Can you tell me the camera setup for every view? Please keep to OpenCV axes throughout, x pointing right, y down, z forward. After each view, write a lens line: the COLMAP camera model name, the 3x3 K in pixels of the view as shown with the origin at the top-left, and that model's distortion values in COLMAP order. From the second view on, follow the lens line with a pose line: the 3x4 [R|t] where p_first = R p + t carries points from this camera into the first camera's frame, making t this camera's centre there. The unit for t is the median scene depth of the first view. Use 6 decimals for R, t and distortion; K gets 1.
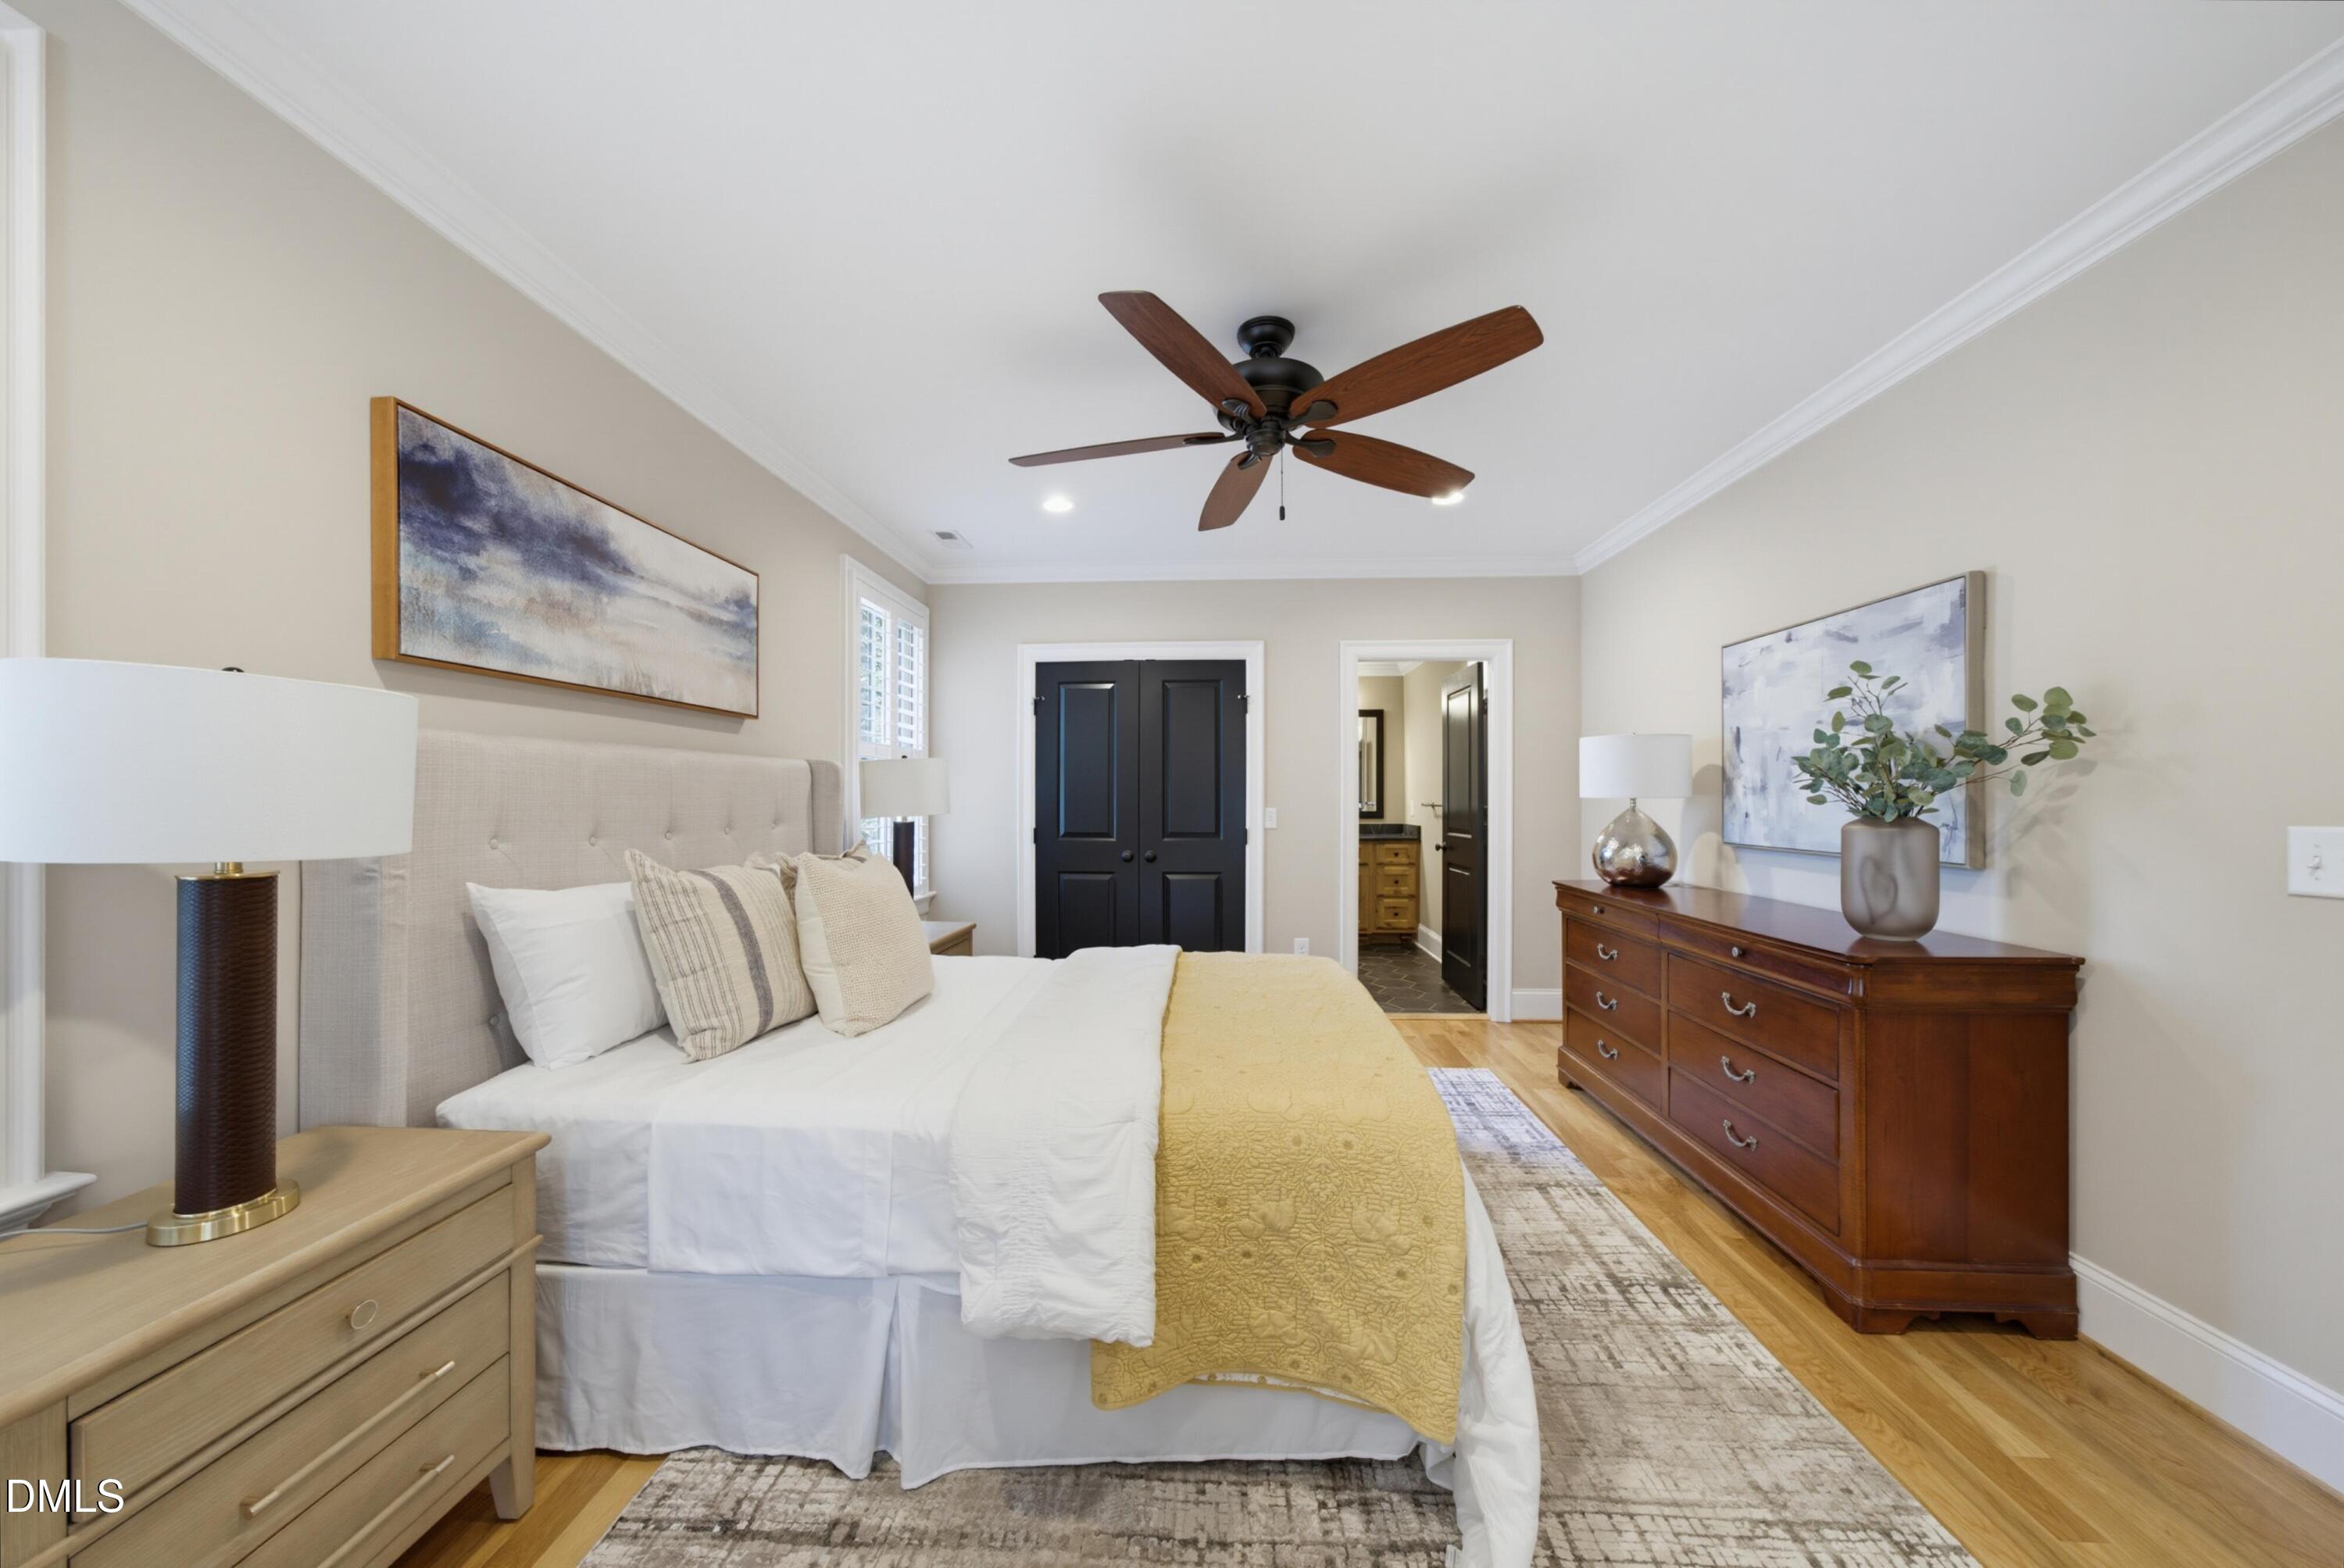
lens RADIAL K [[801.9, 0, 1174.4], [0, 801.9, 797.6], [0, 0, 1]] dist [-0.003002, 0.000954]
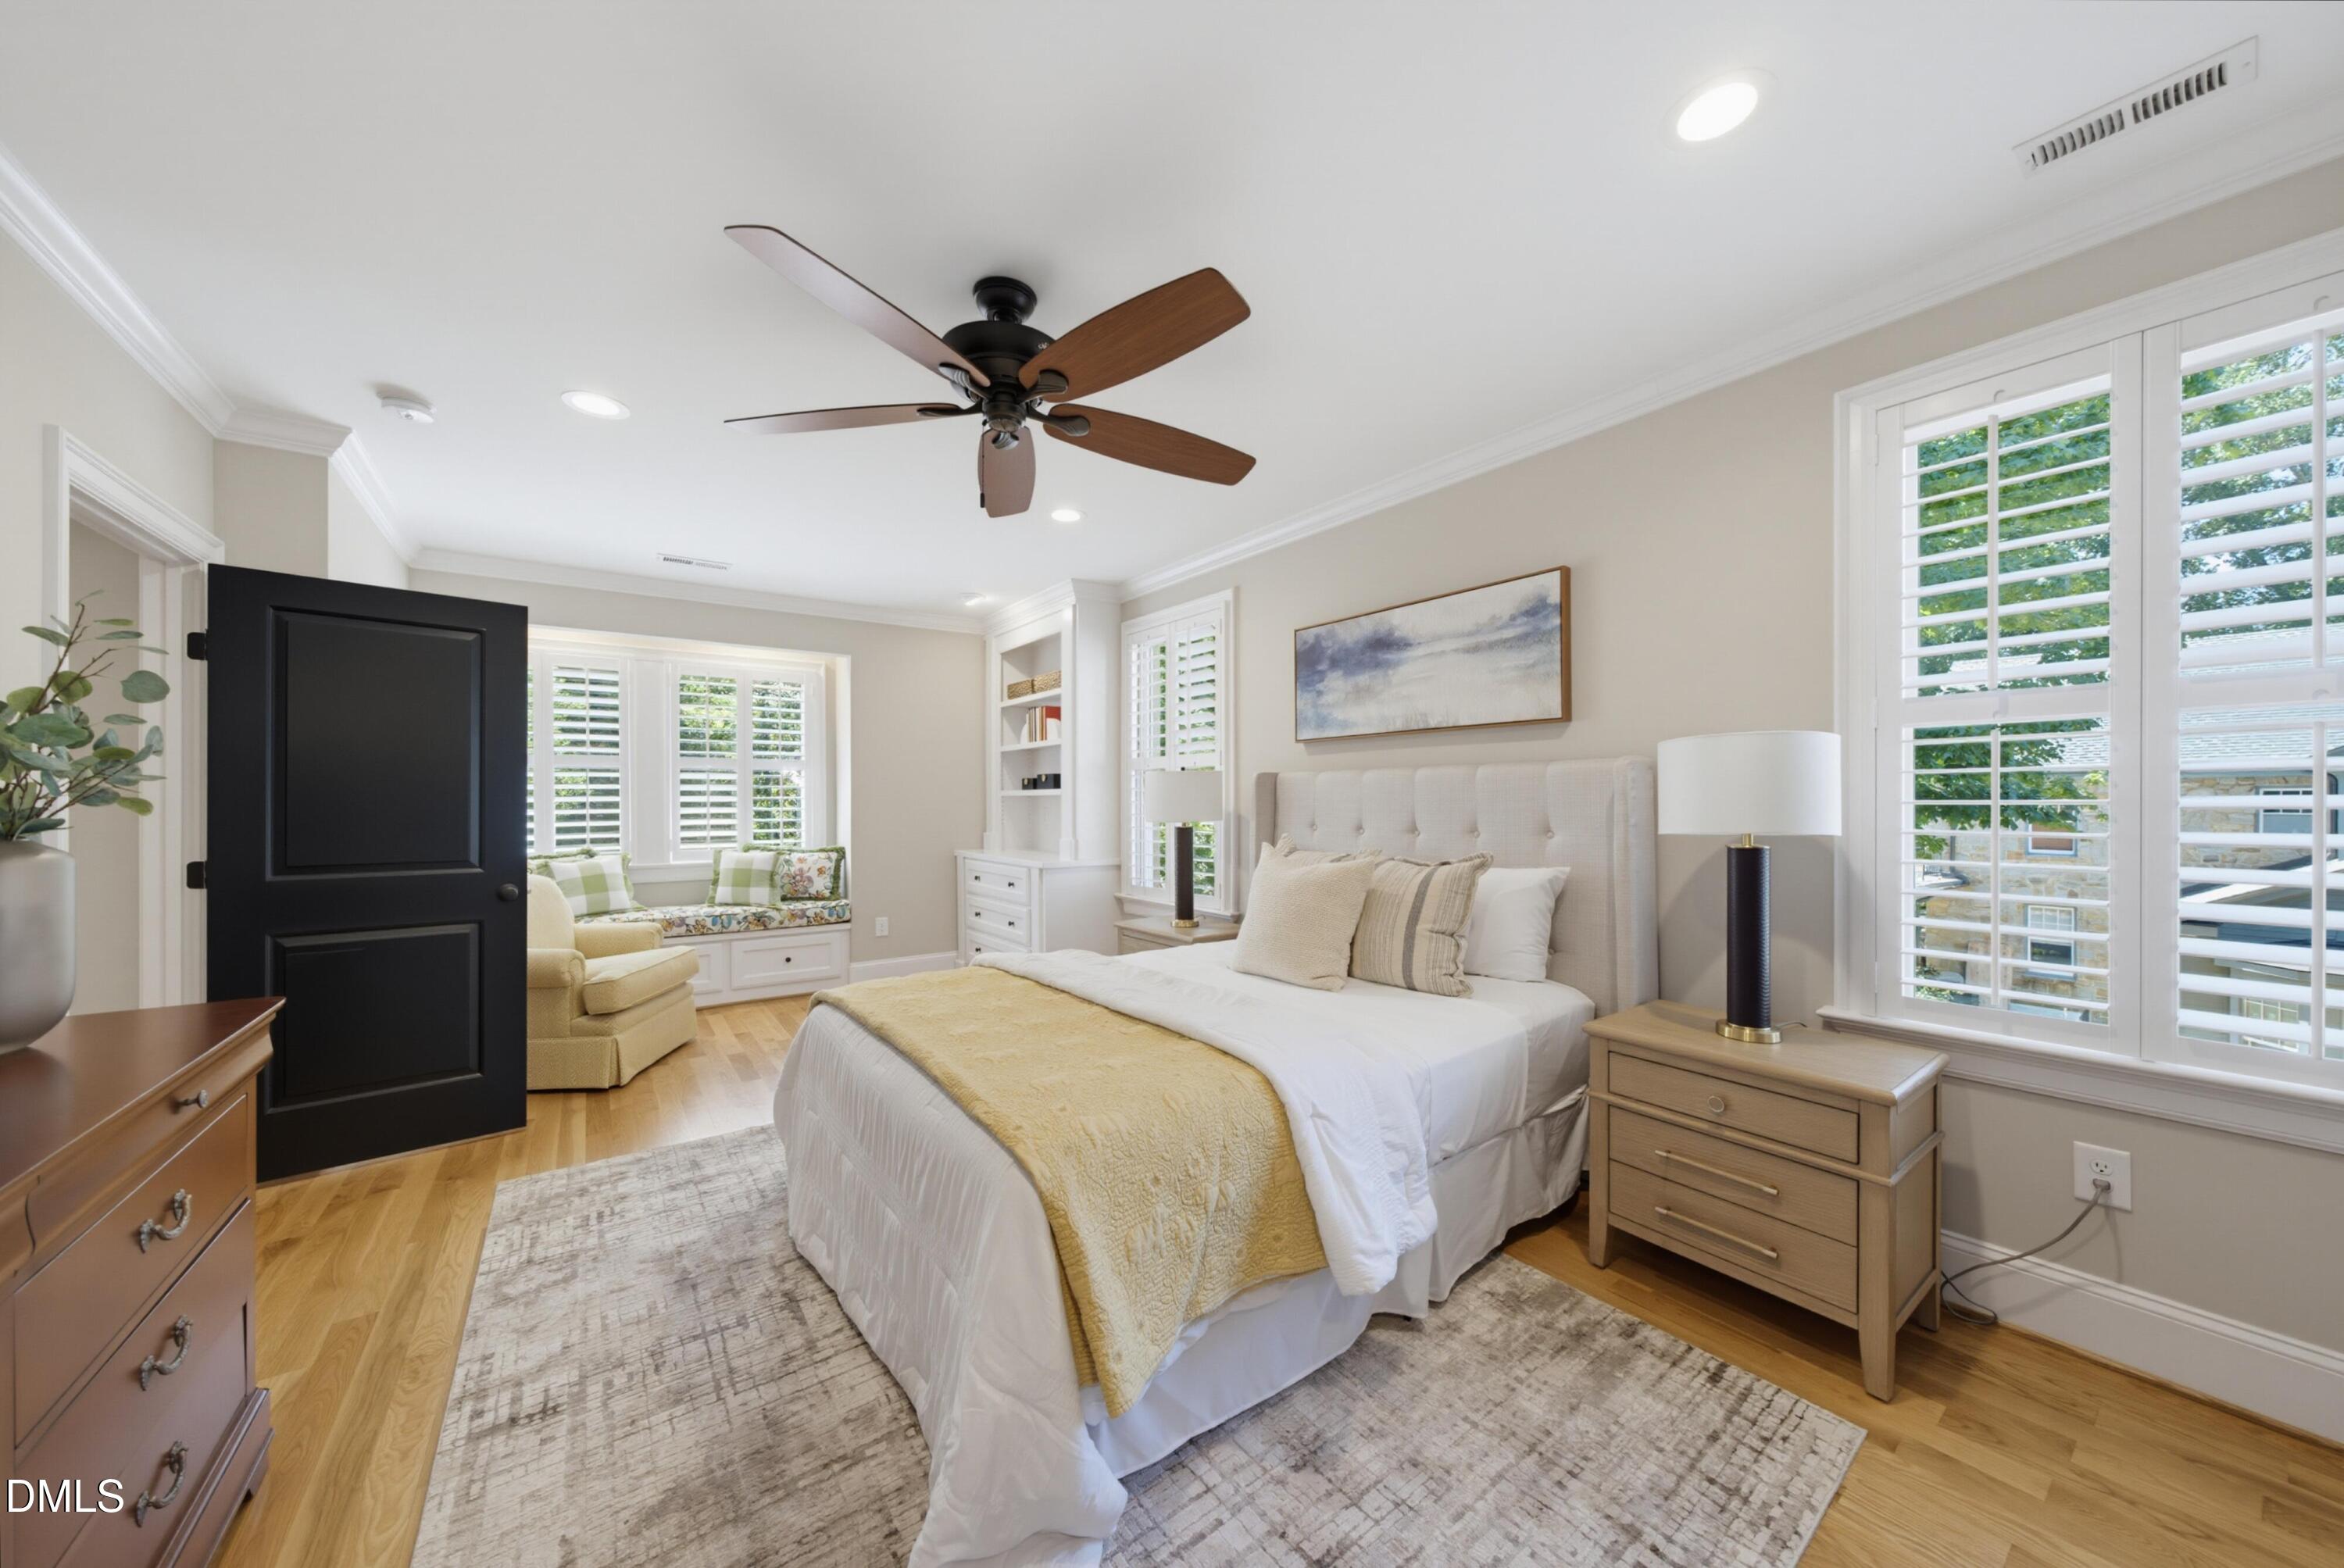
lens RADIAL K [[801.9, 0, 1163.6], [0, 801.9, 791.0], [0, 0, 1]] dist [-0.003002, 0.000954]
pose [[-0.785325, -0.004369, -0.619068, 0.591435], [0.000079, 0.999974, -0.007157, -0.015736], [0.619083, -0.005670, -0.785305, 2.039873]]
